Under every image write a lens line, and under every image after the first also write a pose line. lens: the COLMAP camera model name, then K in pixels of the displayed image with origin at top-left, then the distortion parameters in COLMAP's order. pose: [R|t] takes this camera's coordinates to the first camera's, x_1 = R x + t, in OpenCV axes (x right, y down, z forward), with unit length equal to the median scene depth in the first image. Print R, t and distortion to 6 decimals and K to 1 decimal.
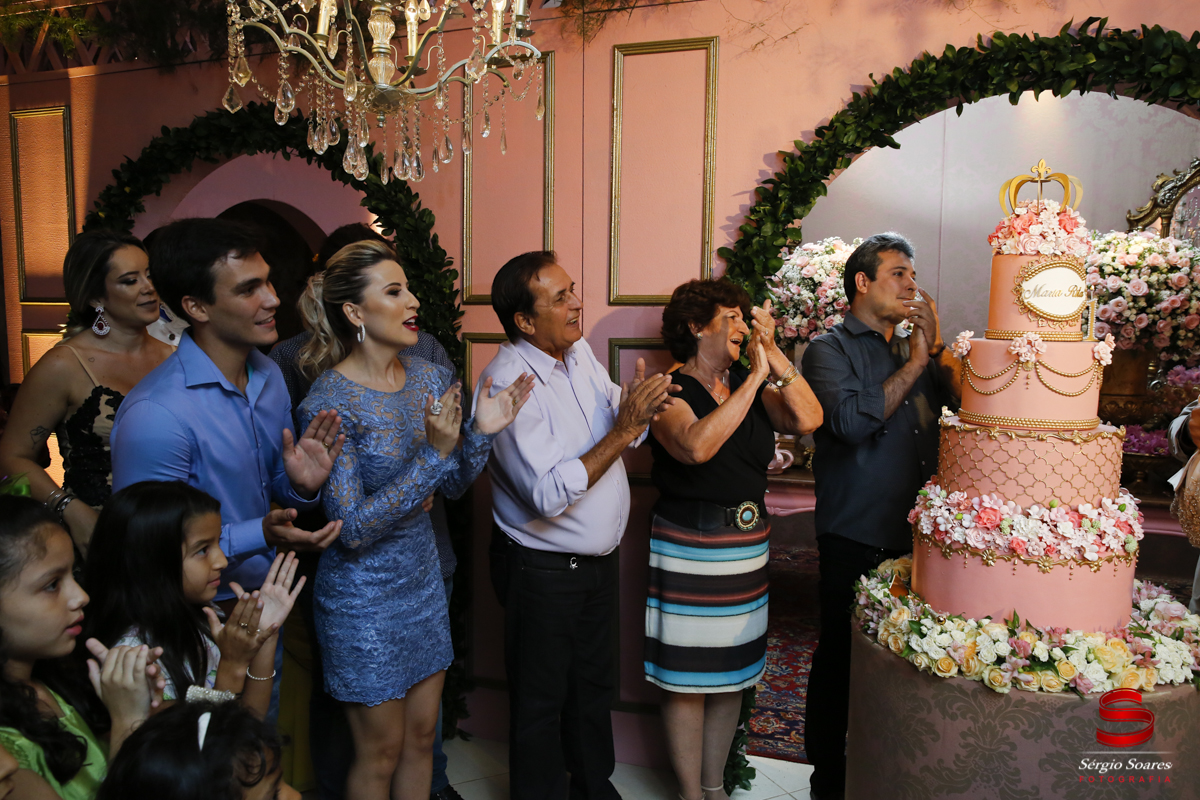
lens RADIAL K [[890.0, 0, 596.5], [0, 890.0, 403.6], [0, 0, 1]] dist [-0.092887, 0.093275]
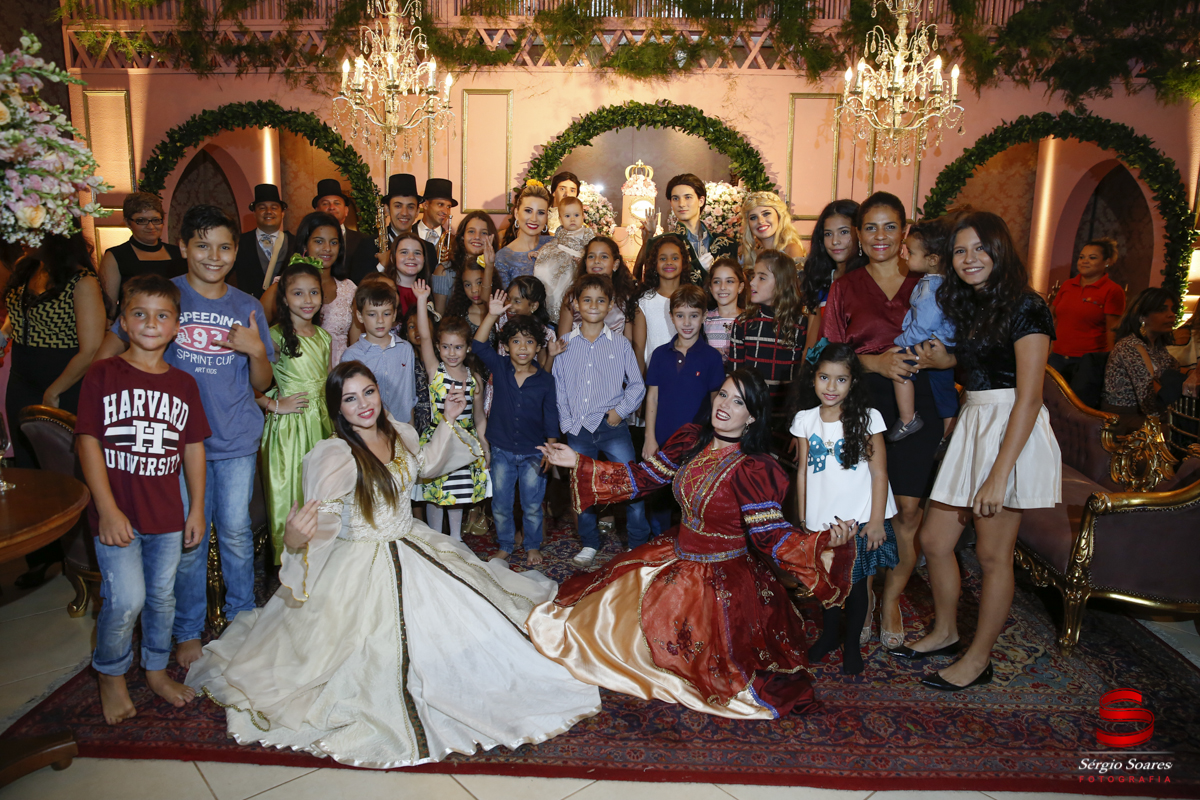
lens RADIAL K [[829.3, 0, 598.2], [0, 829.3, 402.7], [0, 0, 1]] dist [-0.102841, 0.070575]
pose [[0.960800, -0.038136, 0.274608, -0.247752], [0.010930, 0.994934, 0.099931, 0.156282], [-0.277028, -0.093012, 0.956349, -1.085700]]
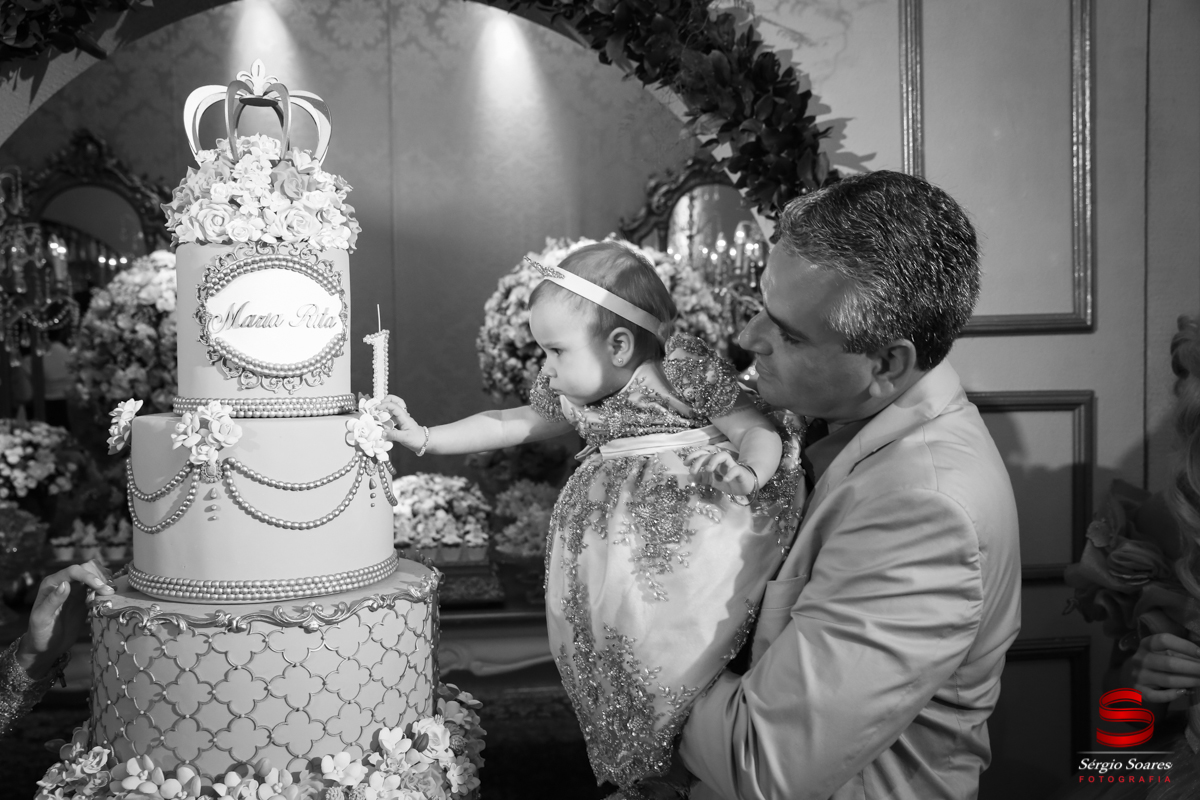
lens RADIAL K [[1071.5, 0, 597.6], [0, 1071.5, 401.3], [0, 0, 1]] dist [-0.025799, 0.003075]
pose [[0.901424, -0.036742, 0.431376, 0.314358], [0.061209, 0.997200, -0.042970, -0.032106], [-0.428589, 0.065138, 0.901149, 0.278784]]
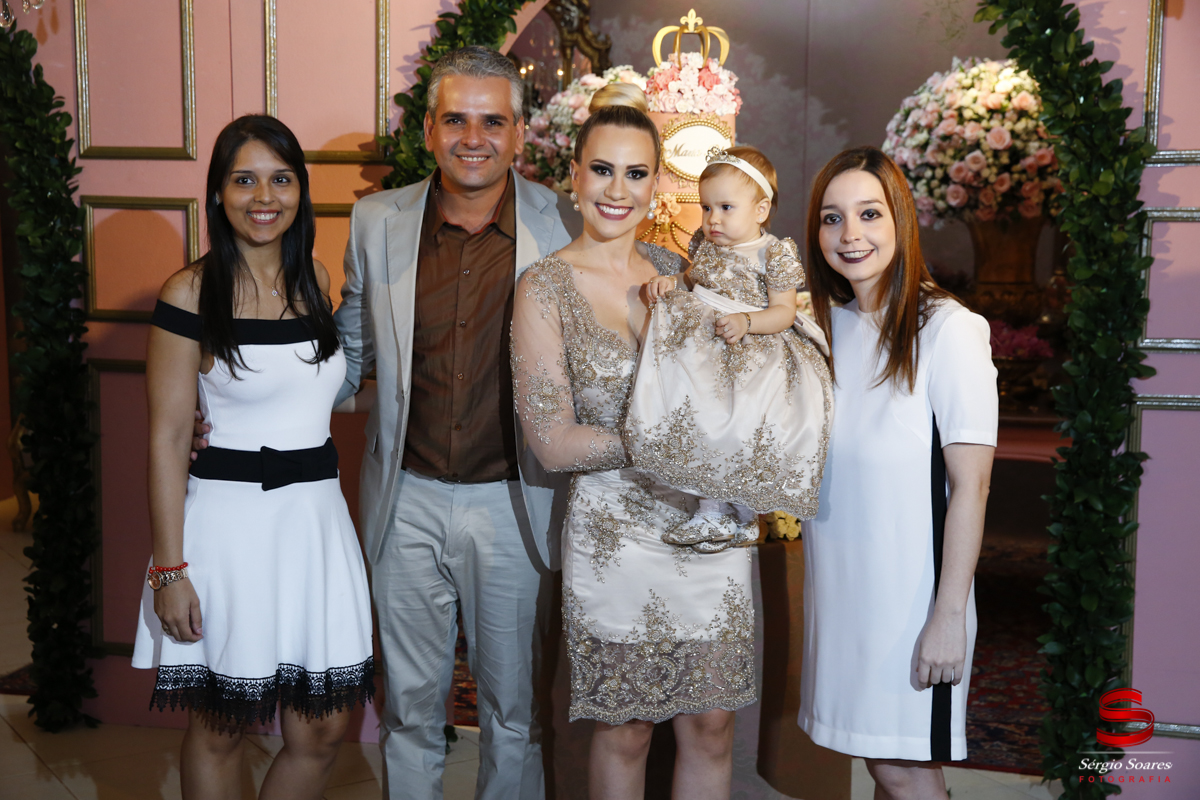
lens RADIAL K [[1697.1, 0, 599.5], [0, 1697.1, 404.6], [0, 0, 1]] dist [0.103965, 0.079742]
pose [[0.993497, -0.010985, 0.113328, 0.148360], [0.007142, 0.999387, 0.034263, 0.063725], [-0.113635, -0.033231, 0.992967, -0.637472]]
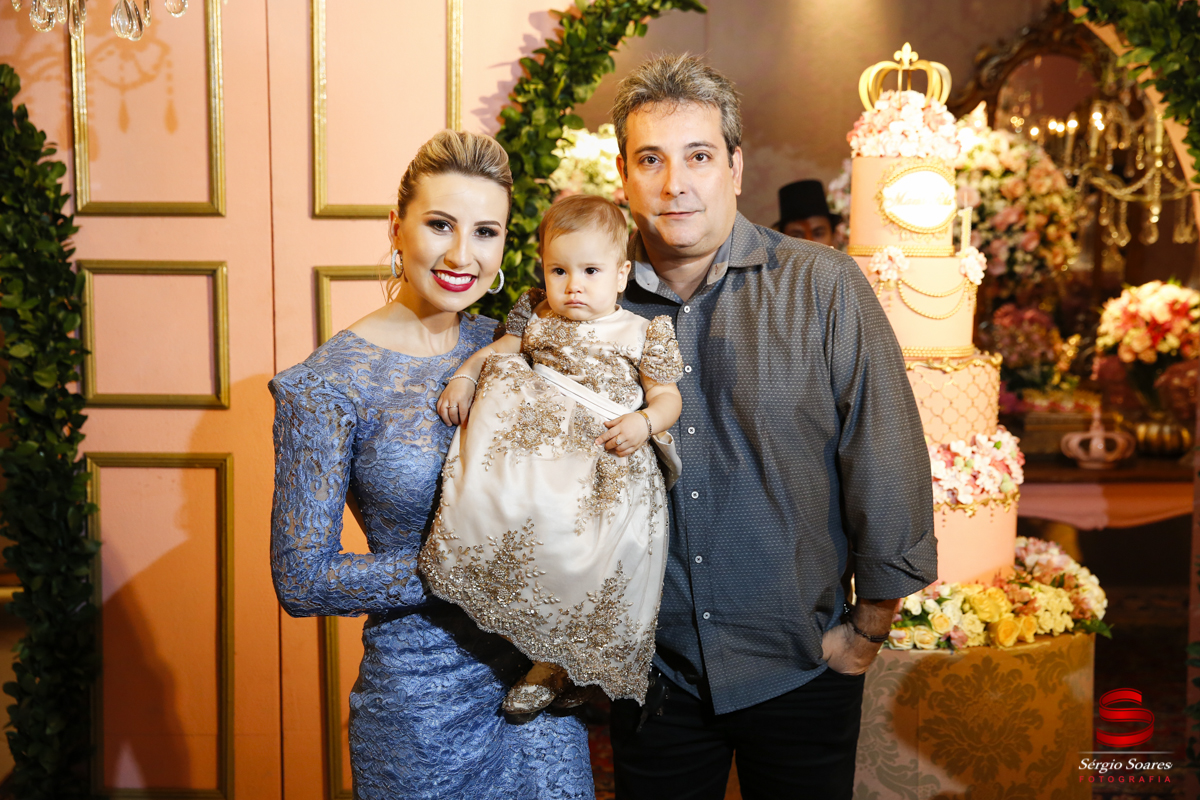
lens RADIAL K [[1513.8, 0, 595.3], [0, 1513.8, 401.6], [0, 0, 1]] dist [0.057353, 0.094286]
pose [[0.943322, -0.036537, 0.329861, -0.191142], [0.035991, 0.999322, 0.007764, 0.034674], [-0.329921, 0.004548, 0.943998, -0.218453]]
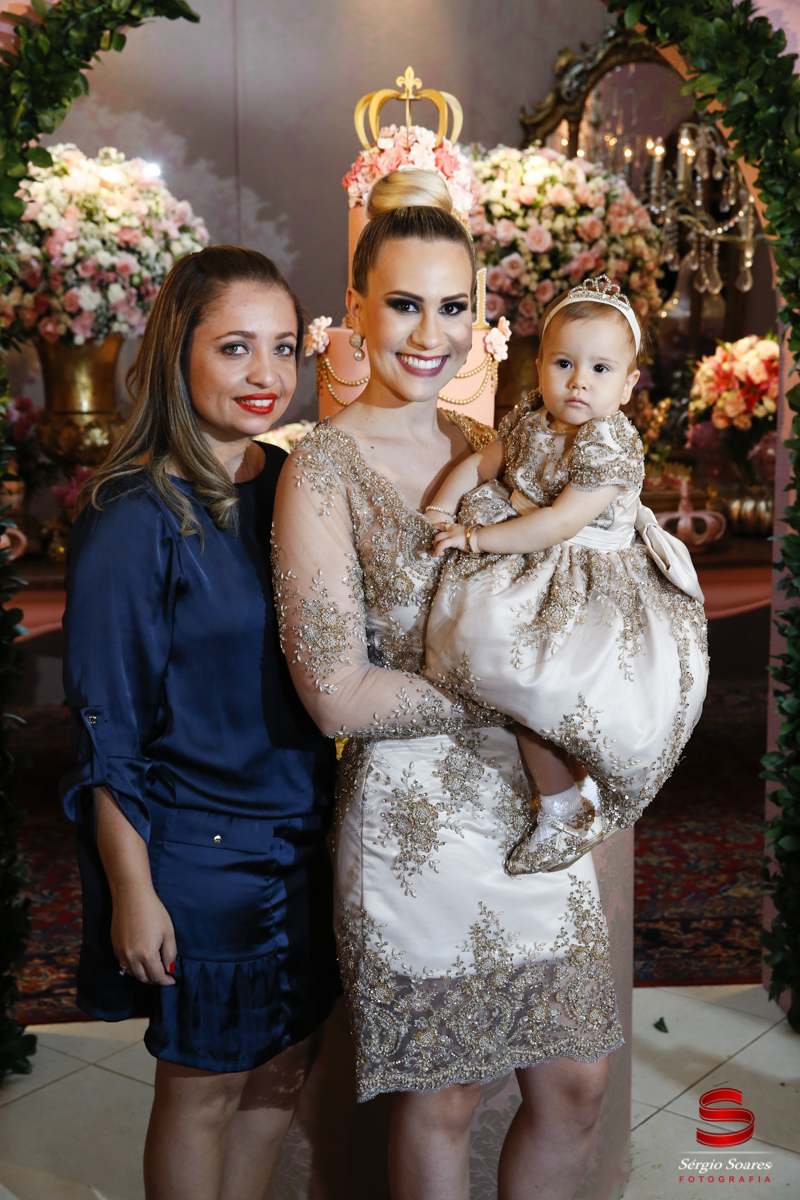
lens RADIAL K [[1794.3, 0, 396.7], [0, 1794.3, 603.8], [0, 0, 1]] dist [0.131728, 0.073466]
pose [[0.890384, -0.089488, 0.446327, -0.145005], [0.053642, 0.994282, 0.092341, 0.011463], [-0.452038, -0.058277, 0.890093, -0.247592]]
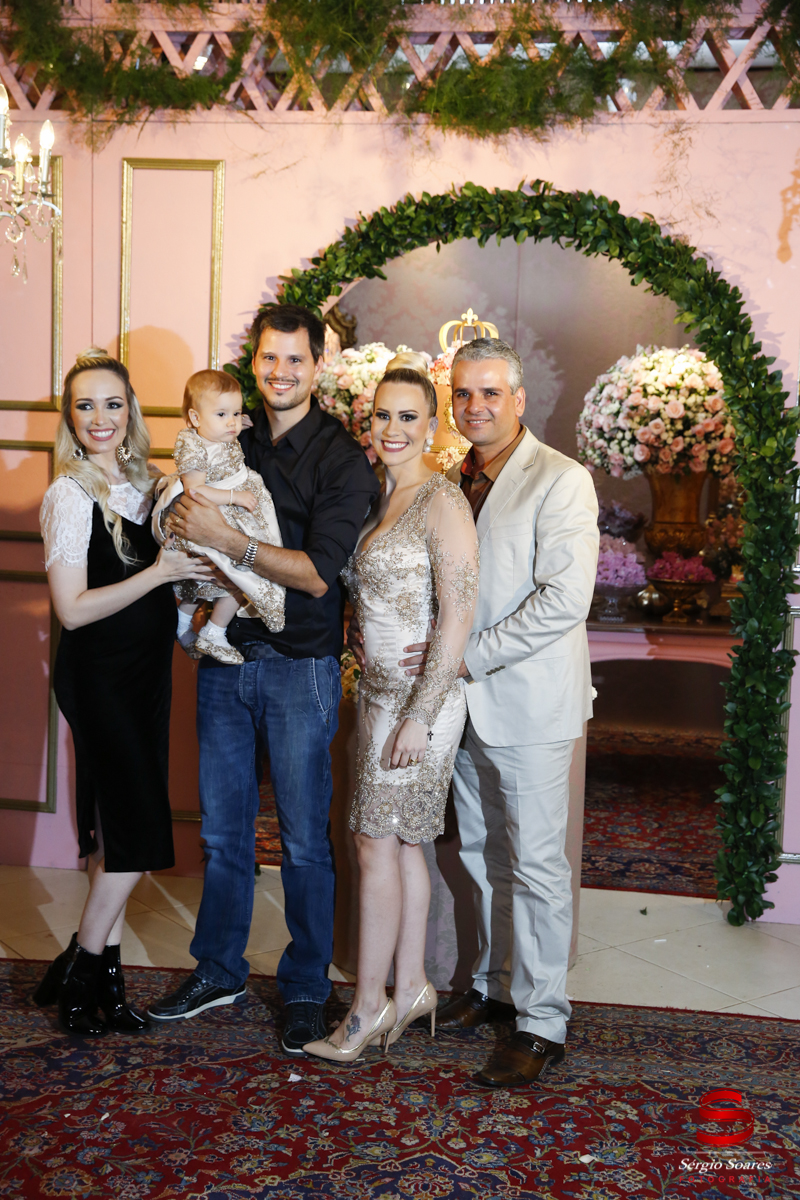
lens RADIAL K [[1499.8, 0, 400.3], [0, 1499.8, 603.5], [0, 0, 1]] dist [0.027834, 0.227688]
pose [[0.981004, 0.004972, 0.193925, -0.002250], [-0.008353, 0.999827, 0.016622, 0.081405], [-0.193809, -0.017926, 0.980876, -0.831923]]
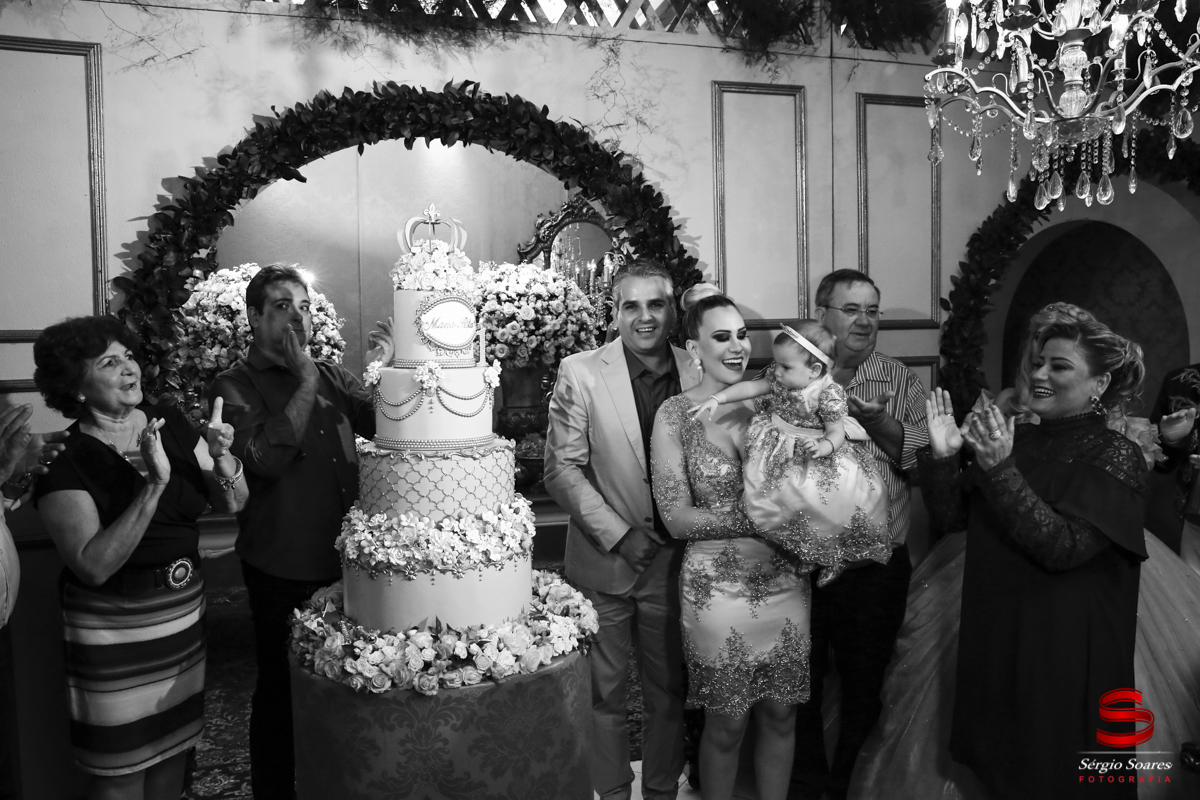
lens RADIAL K [[905.7, 0, 597.6], [0, 905.7, 402.2], [0, 0, 1]] dist [-0.091894, 0.099960]
pose [[0.816553, -0.058519, 0.574297, 0.011144], [0.073827, 0.997265, -0.003352, -0.008004], [-0.572530, 0.045136, 0.818640, -0.029616]]
